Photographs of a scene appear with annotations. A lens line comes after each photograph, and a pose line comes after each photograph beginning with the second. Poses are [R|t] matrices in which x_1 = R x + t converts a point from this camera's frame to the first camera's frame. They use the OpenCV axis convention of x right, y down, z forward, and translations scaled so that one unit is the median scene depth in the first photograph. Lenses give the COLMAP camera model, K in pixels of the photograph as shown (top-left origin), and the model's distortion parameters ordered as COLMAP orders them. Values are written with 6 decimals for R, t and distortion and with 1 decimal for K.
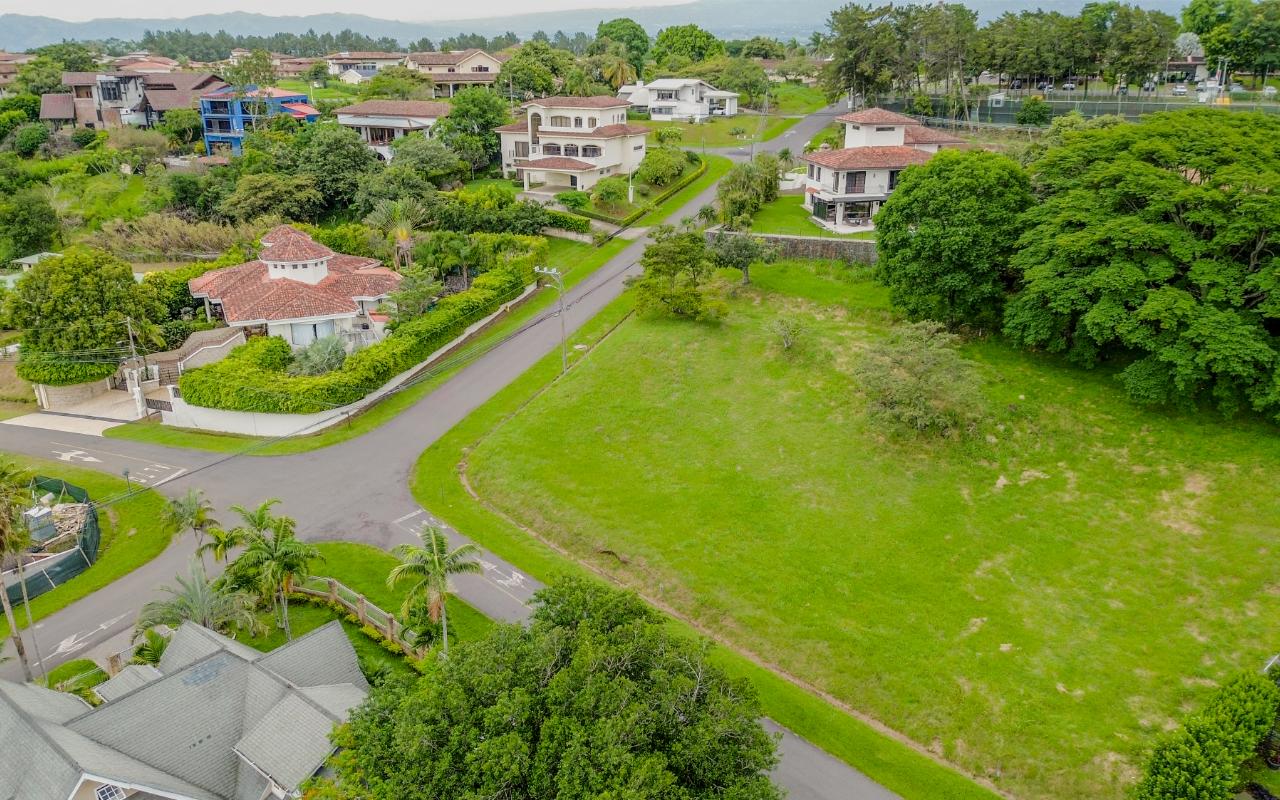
lens RADIAL K [[1000.0, 0, 640.0], [0, 1000.0, 400.0], [0, 0, 1]] dist [0.070203, -0.071826]
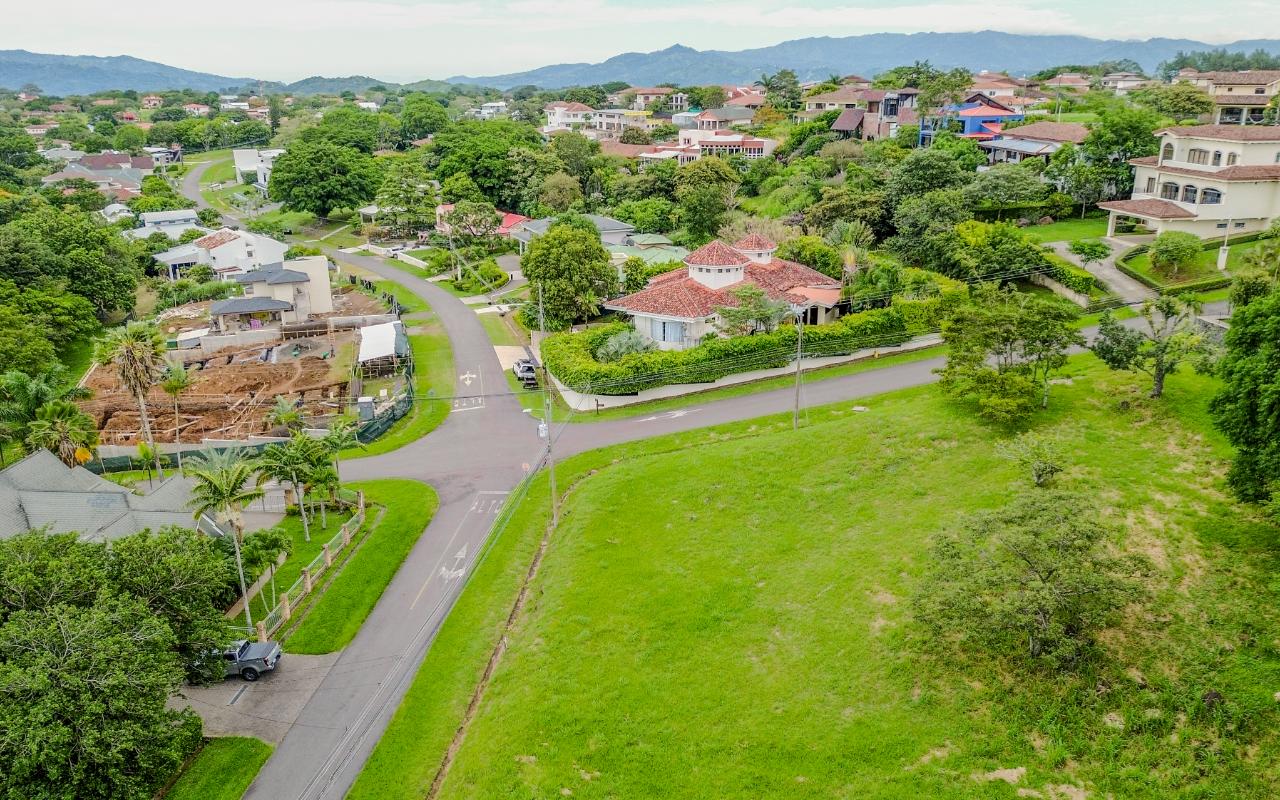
lens RADIAL K [[1000.0, 0, 640.0], [0, 1000.0, 400.0], [0, 0, 1]] dist [0.070203, -0.071826]
pose [[0.587625, 0.252304, -0.768791, 0.321098], [-0.270048, 0.956816, 0.107600, -0.067130], [0.762739, 0.144381, 0.630383, 0.212298]]
